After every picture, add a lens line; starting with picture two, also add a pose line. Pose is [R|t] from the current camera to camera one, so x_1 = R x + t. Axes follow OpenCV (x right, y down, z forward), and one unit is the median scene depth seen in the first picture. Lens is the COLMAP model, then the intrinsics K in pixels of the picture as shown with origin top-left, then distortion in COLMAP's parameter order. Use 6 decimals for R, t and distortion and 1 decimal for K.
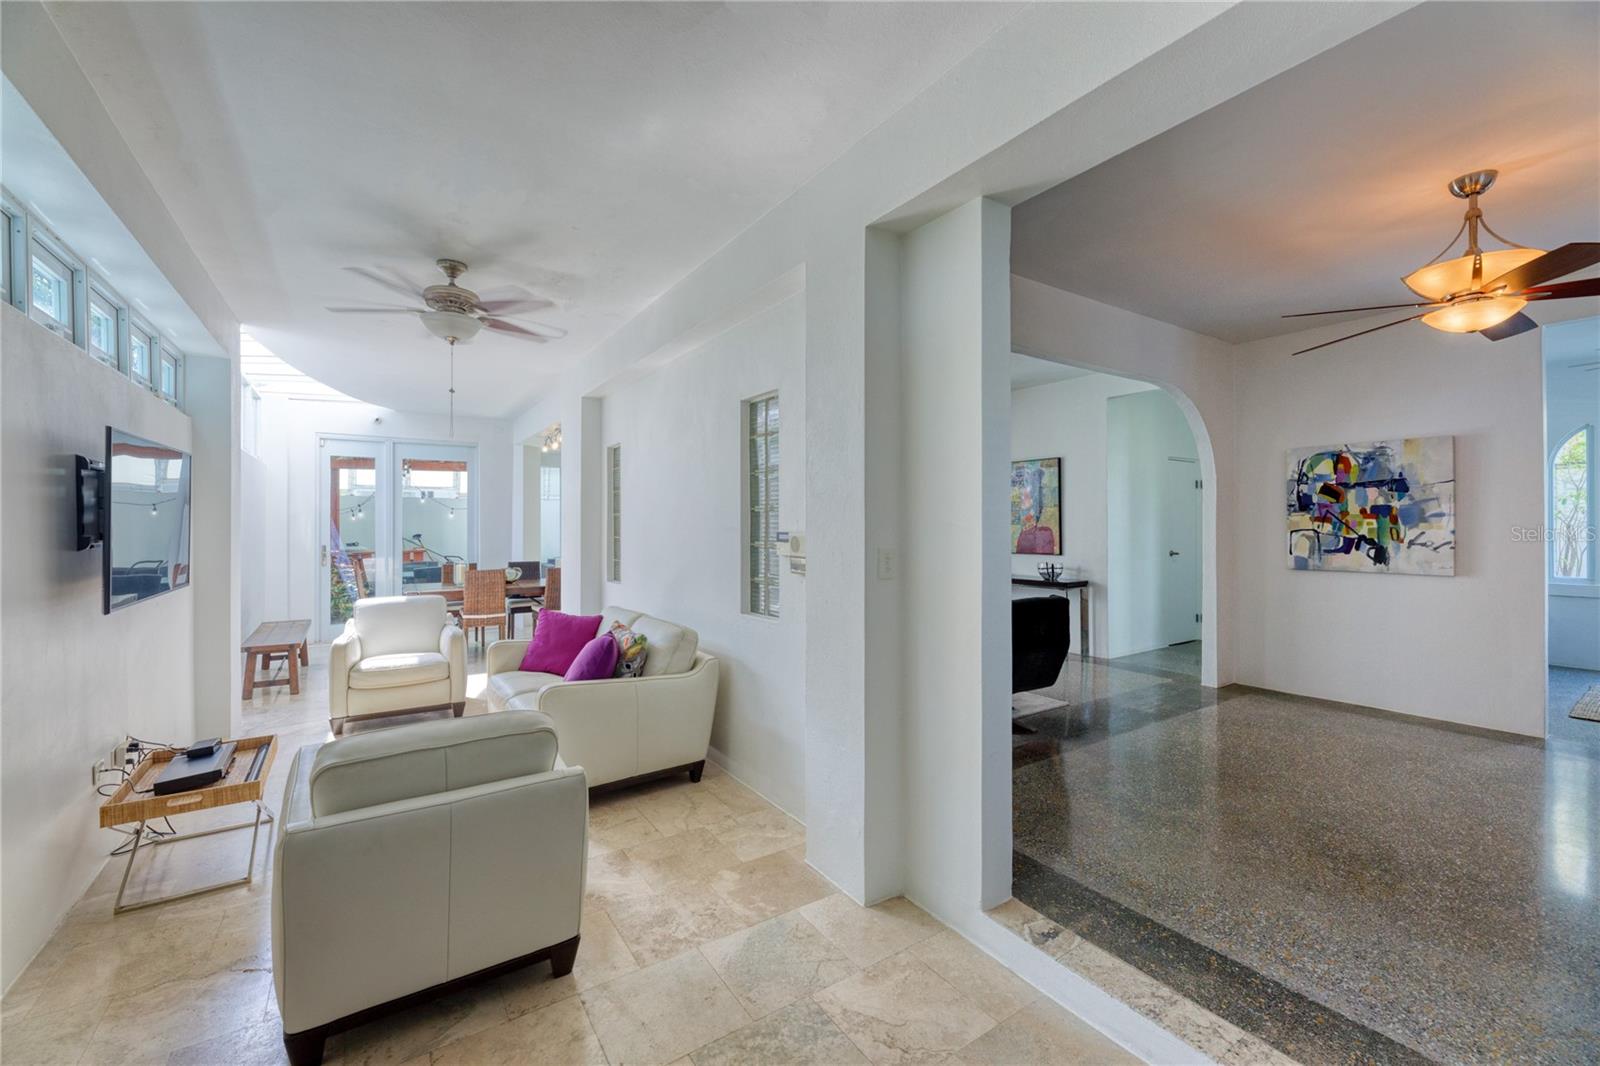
lens RADIAL K [[658.7, 0, 803.5], [0, 658.7, 522.9], [0, 0, 1]] dist [0.000255, 0.000060]
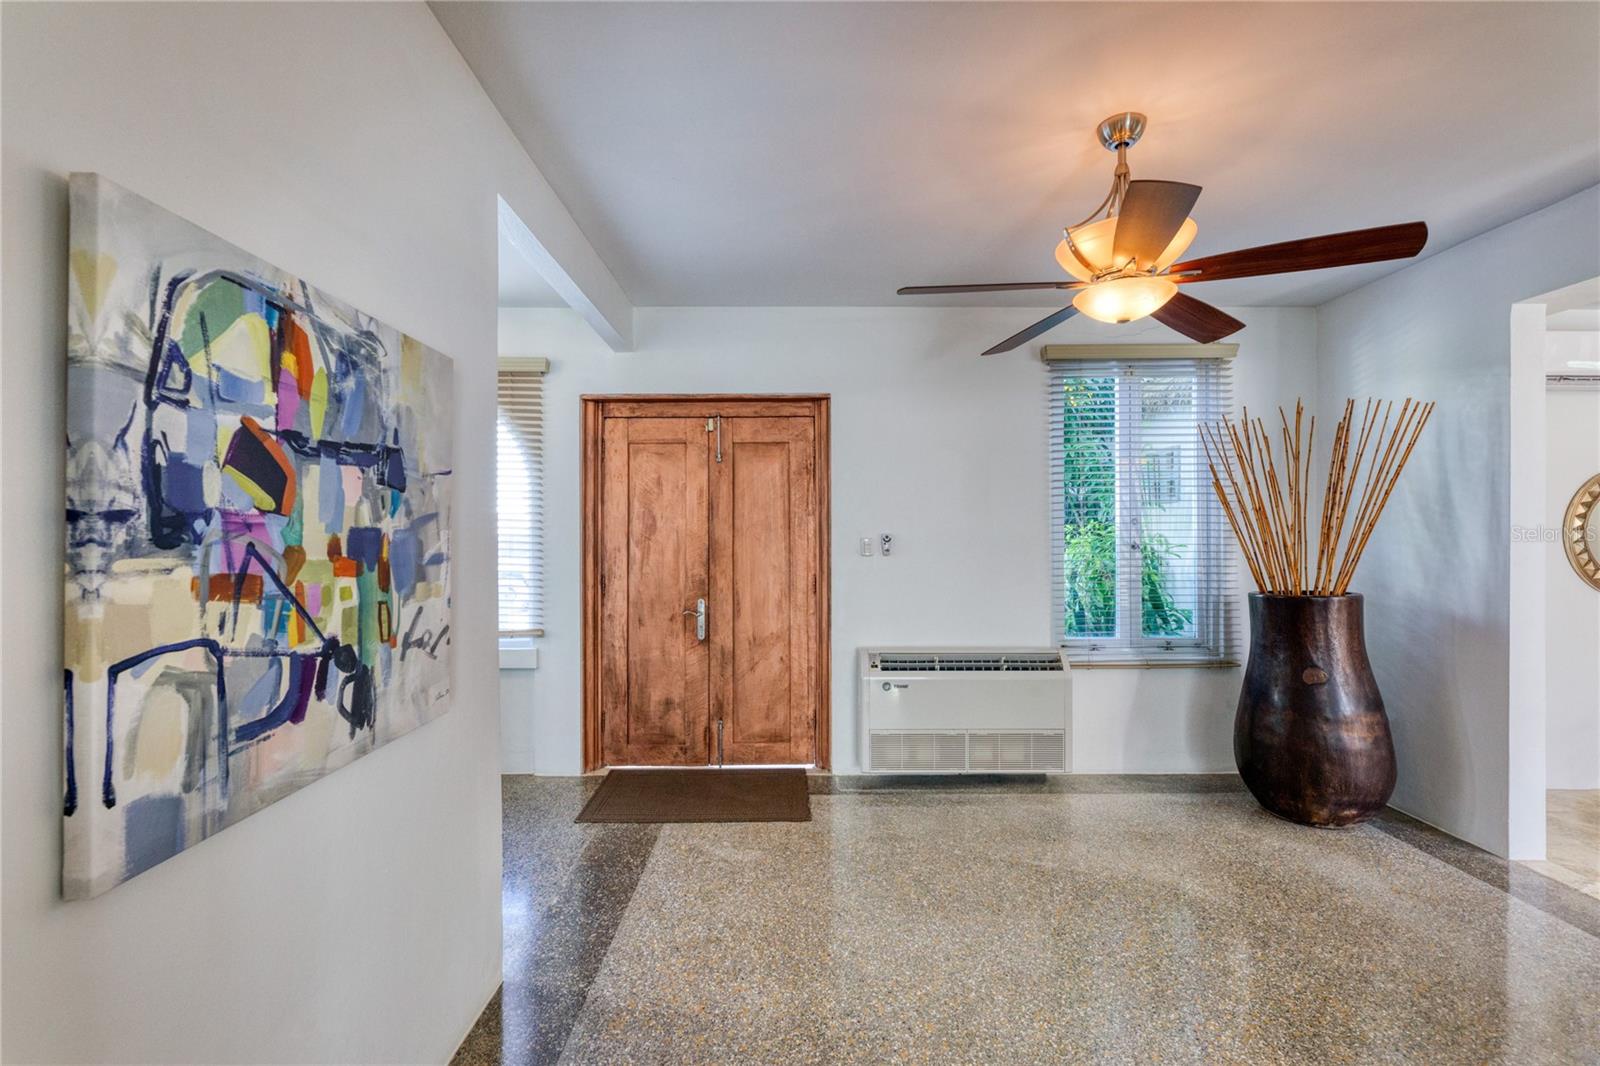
lens RADIAL K [[696.8, 0, 796.8], [0, 696.8, 532.9], [0, 0, 1]] dist [0.000191, 0.000127]
pose [[-0.839439, 0.008960, 0.543381, 0.523140], [0.005044, 0.999949, -0.008698, -0.020525], [-0.543431, -0.004561, -0.839441, 1.115036]]
